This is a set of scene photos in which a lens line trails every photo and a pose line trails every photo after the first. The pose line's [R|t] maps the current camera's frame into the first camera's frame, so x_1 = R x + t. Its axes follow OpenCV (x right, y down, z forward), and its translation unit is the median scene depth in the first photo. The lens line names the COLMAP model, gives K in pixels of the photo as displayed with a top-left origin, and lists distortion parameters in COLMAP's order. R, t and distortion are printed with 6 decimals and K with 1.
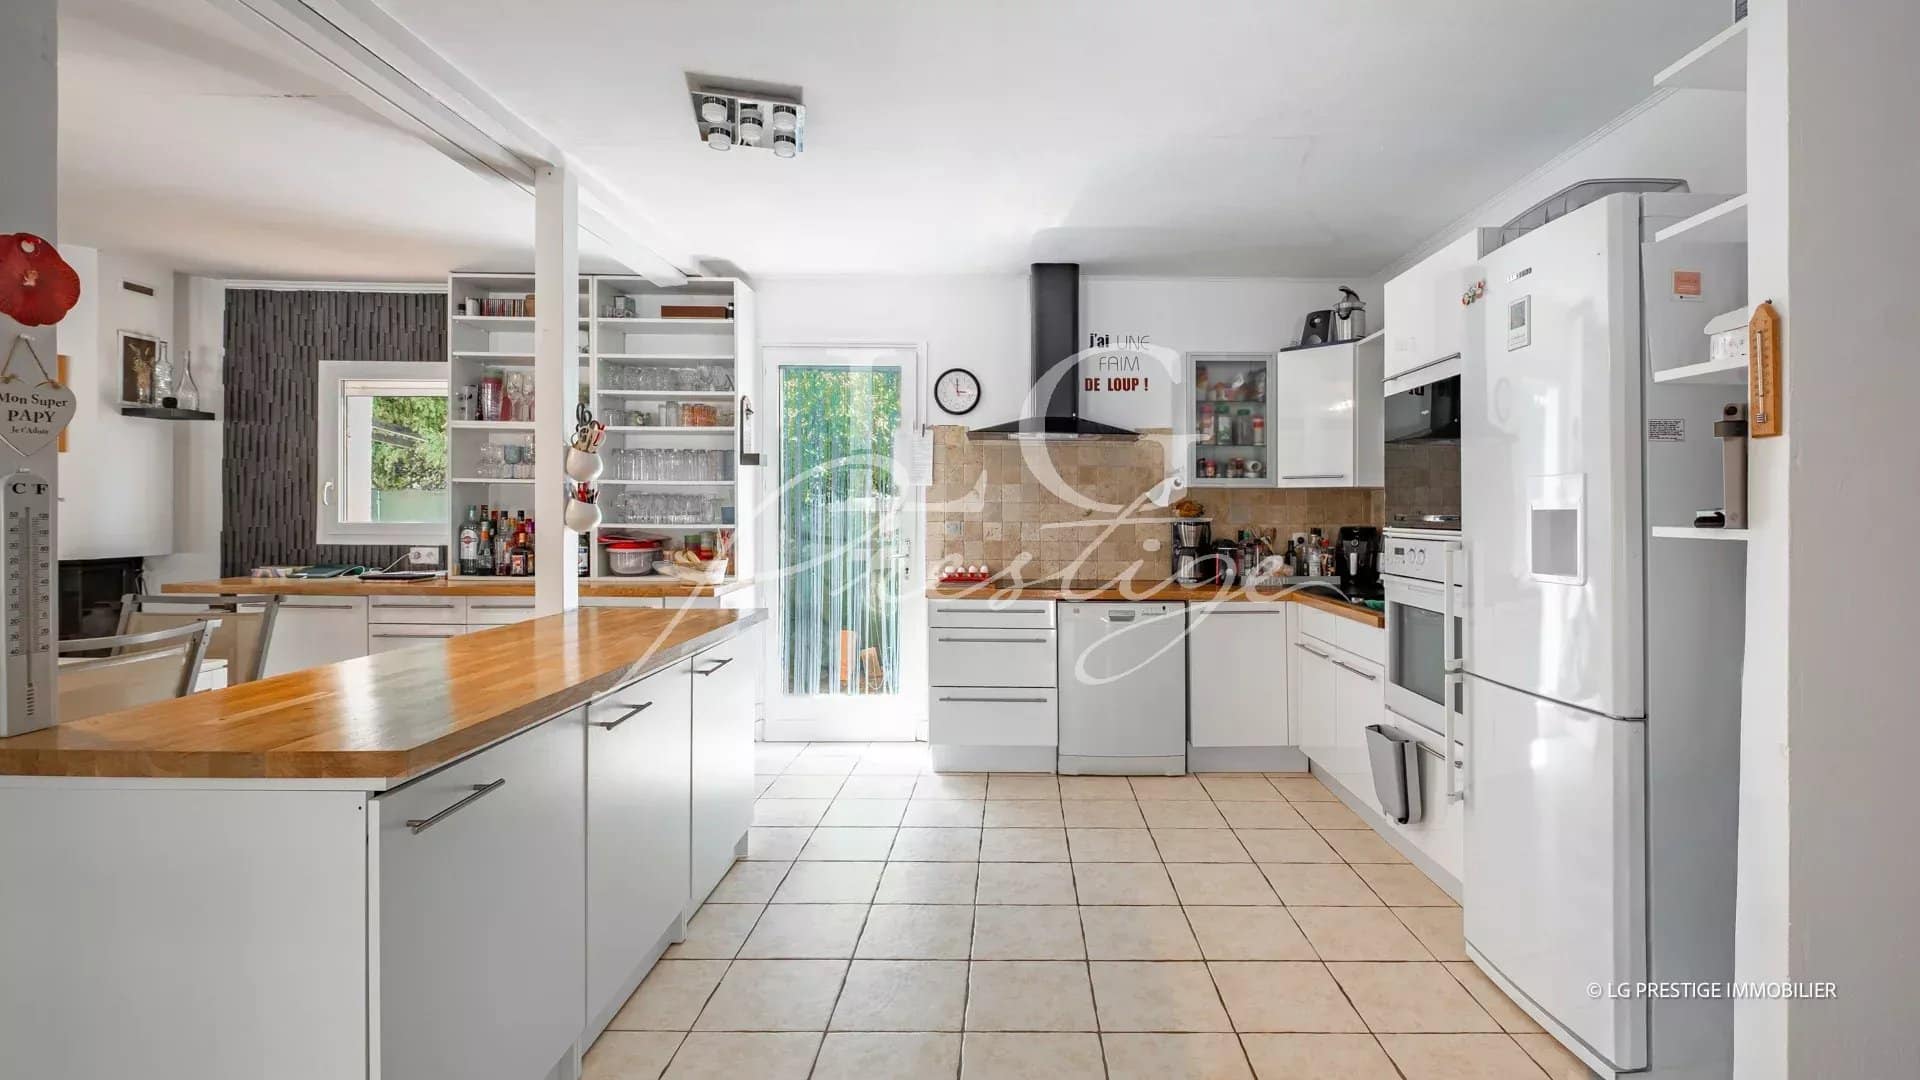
lens RADIAL K [[793.5, 0, 1001.8], [0, 793.5, 504.9], [0, 0, 1]] dist [-0.000200, -0.000108]
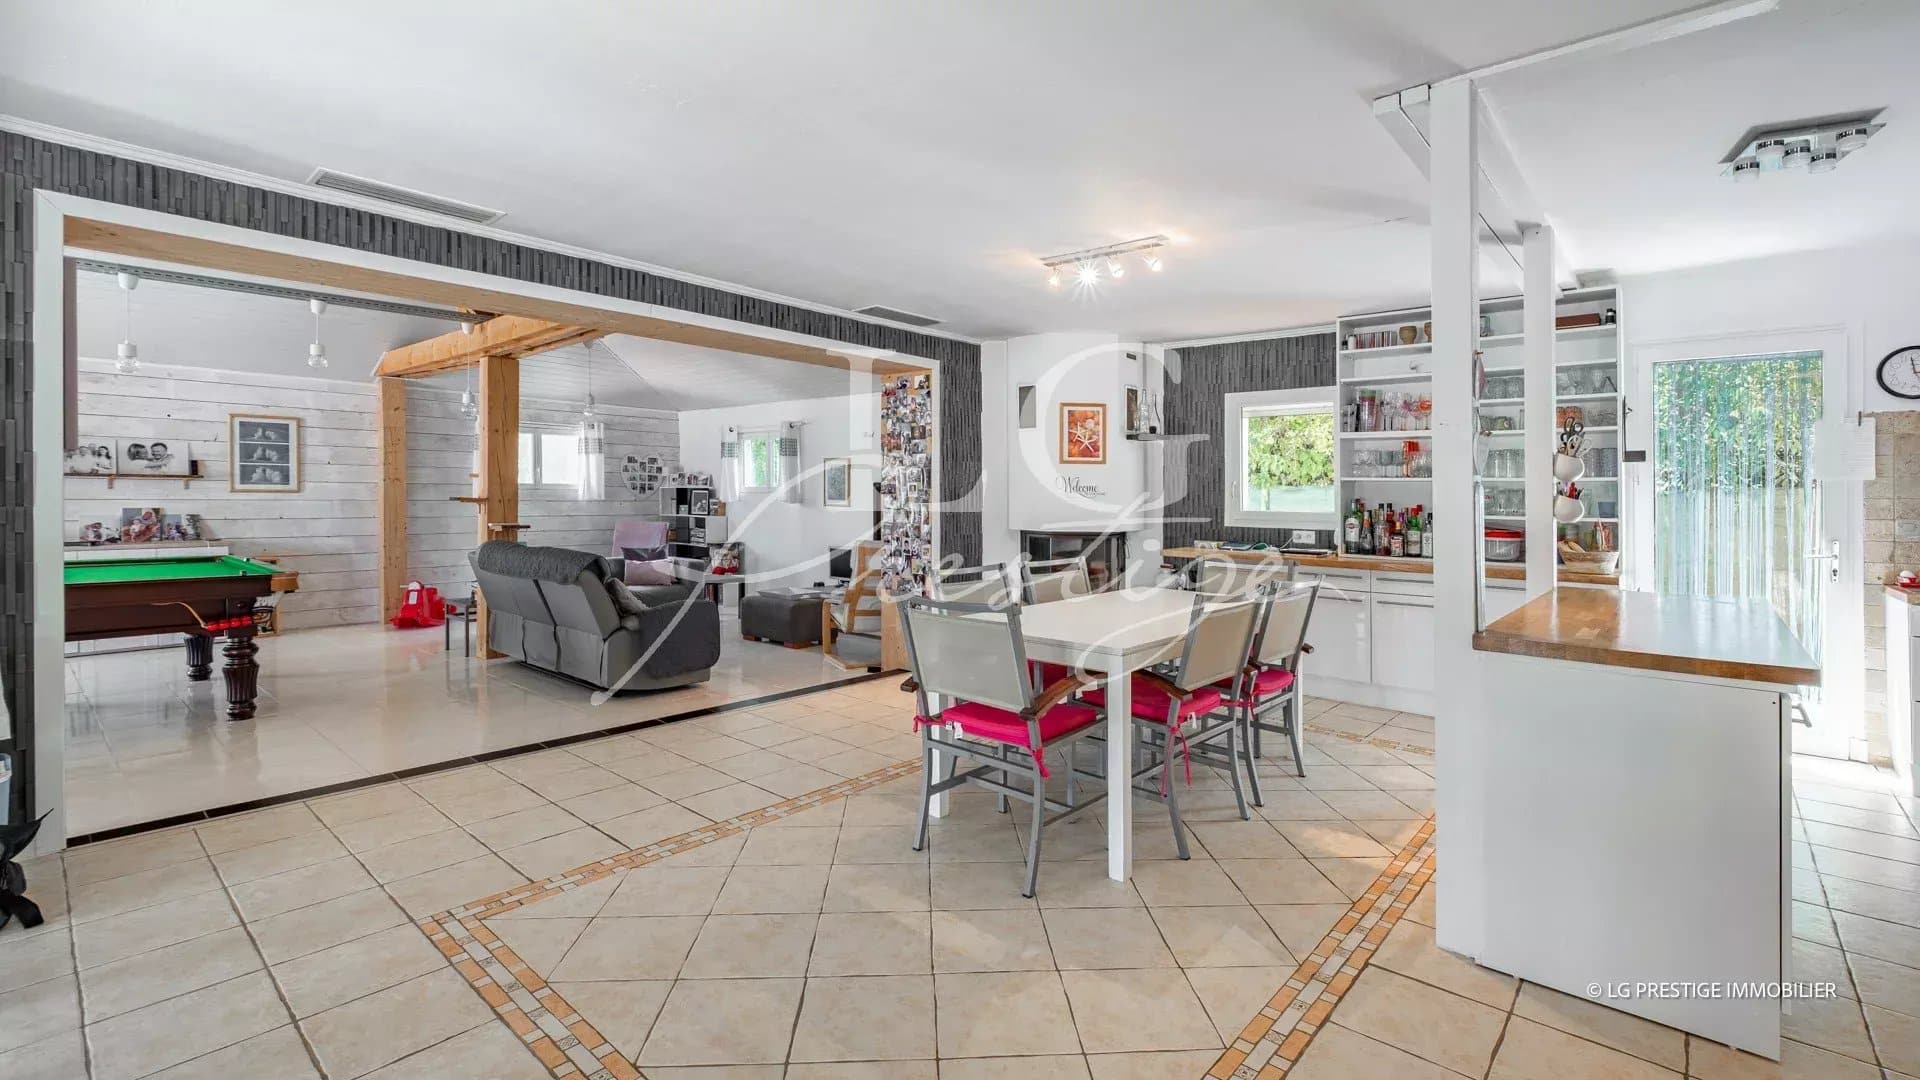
lens RADIAL K [[793.5, 0, 1001.8], [0, 793.5, 504.9], [0, 0, 1]] dist [-0.000200, -0.000108]
pose [[0.781195, 0.009953, -0.624208, -0.313014], [-0.002181, 0.999910, 0.013214, -0.005338], [0.624283, -0.008961, 0.781147, -0.342911]]
